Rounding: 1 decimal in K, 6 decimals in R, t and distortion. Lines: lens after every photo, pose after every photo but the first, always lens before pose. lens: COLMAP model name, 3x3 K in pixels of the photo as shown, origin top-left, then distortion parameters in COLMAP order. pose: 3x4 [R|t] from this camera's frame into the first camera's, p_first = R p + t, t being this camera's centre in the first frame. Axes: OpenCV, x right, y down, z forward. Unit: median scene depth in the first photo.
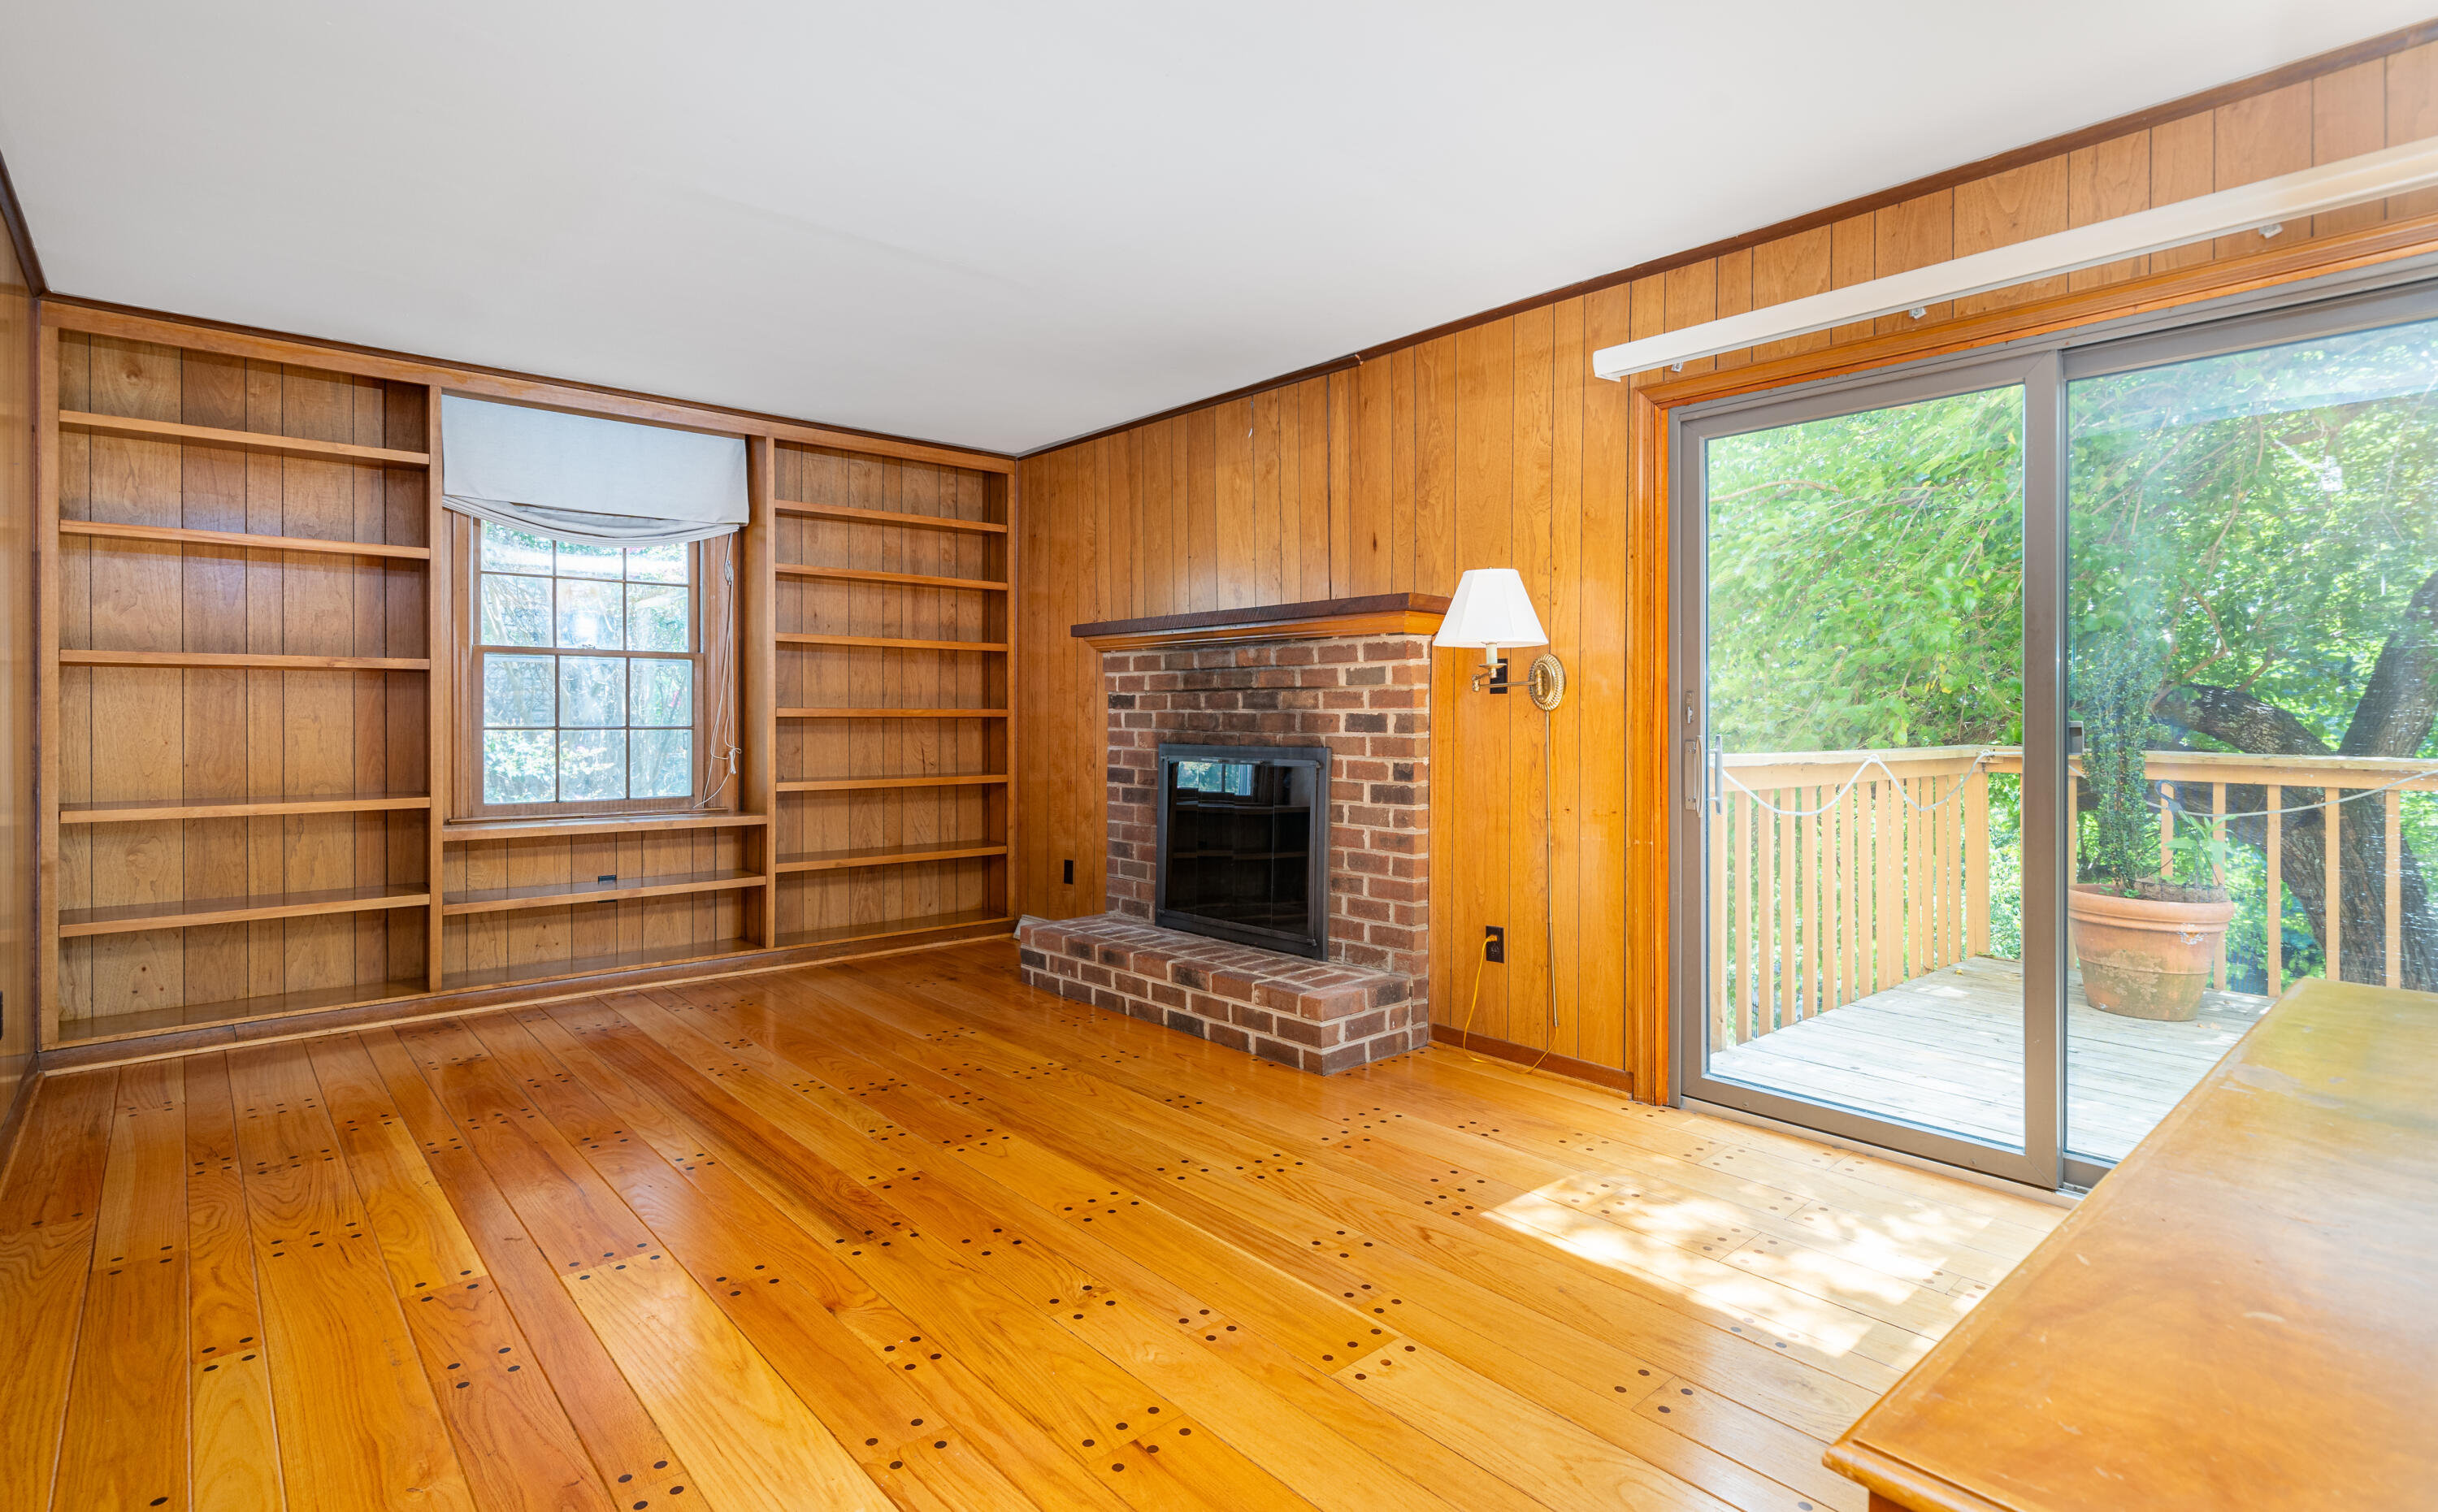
lens RADIAL K [[1162.7, 0, 1218.2], [0, 1162.7, 708.8], [0, 0, 1]] dist [-0.000401, -0.000014]
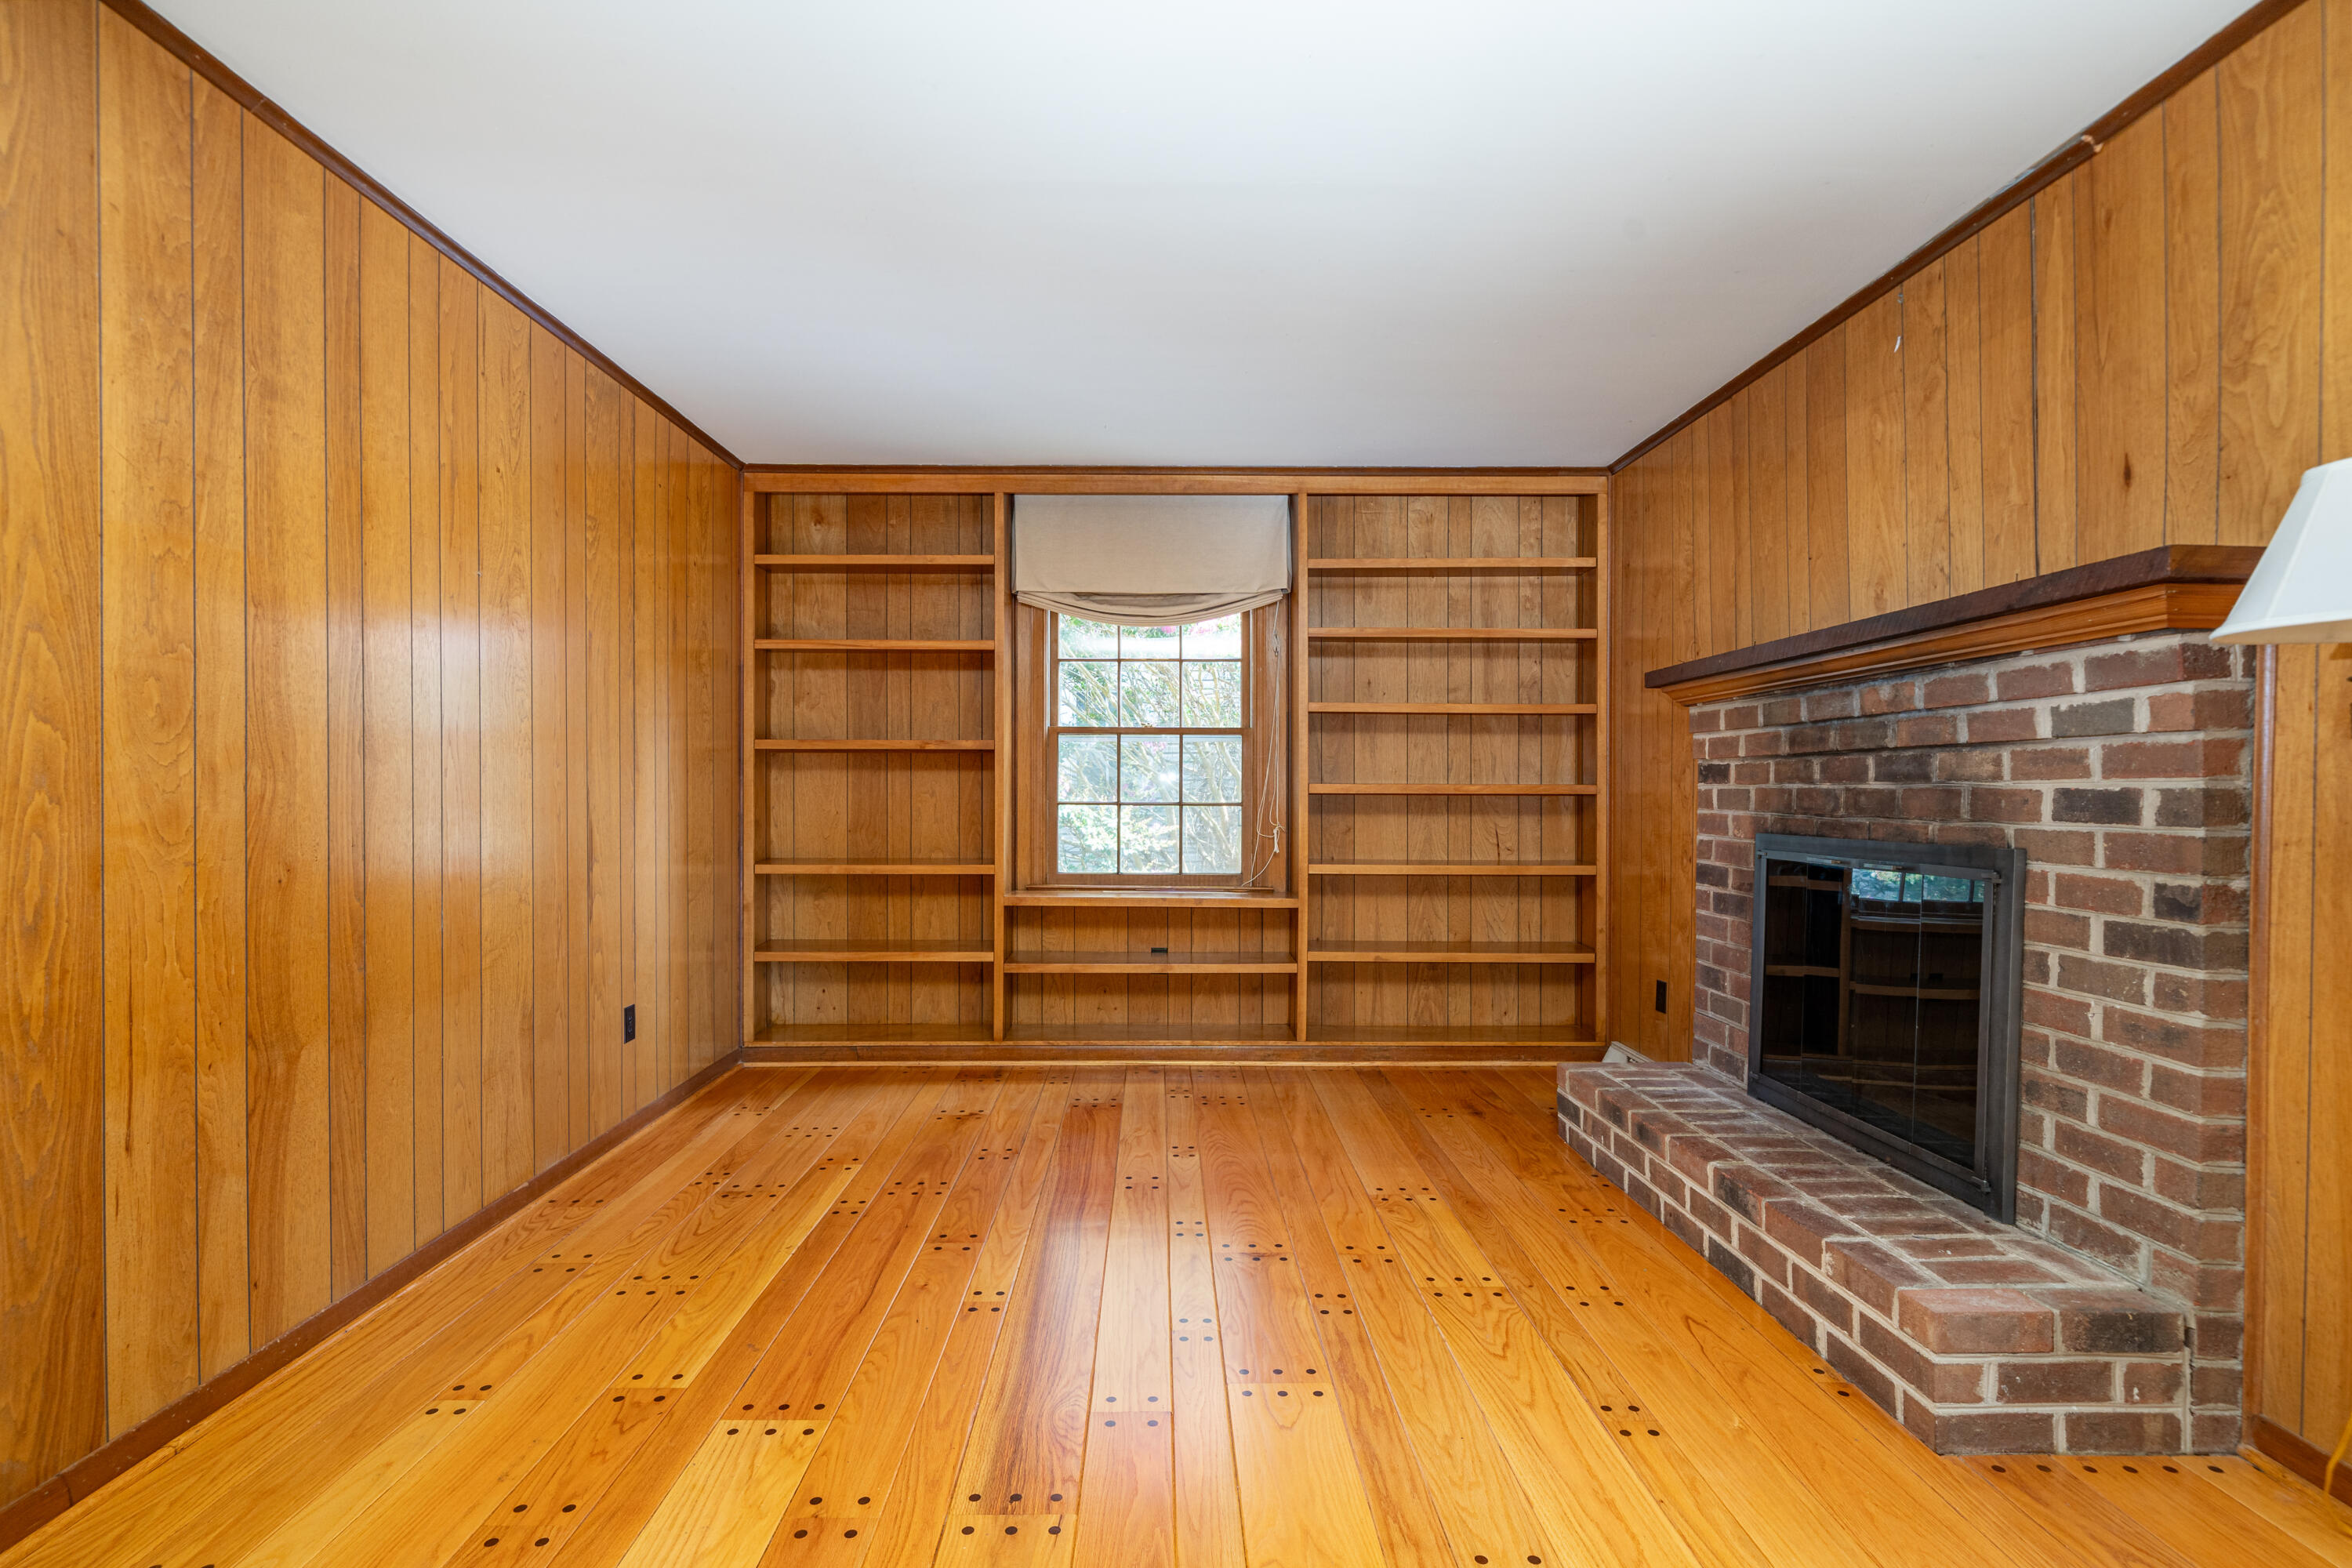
lens RADIAL K [[1091.9, 0, 1172.3], [0, 1091.9, 792.6], [0, 0, 1]] dist [0.000361, 0.000644]
pose [[0.755157, 0.001368, -0.655543, 0.127047], [0.001814, 0.999990, 0.004177, 0.002830], [0.655542, -0.004343, 0.755146, 0.312415]]
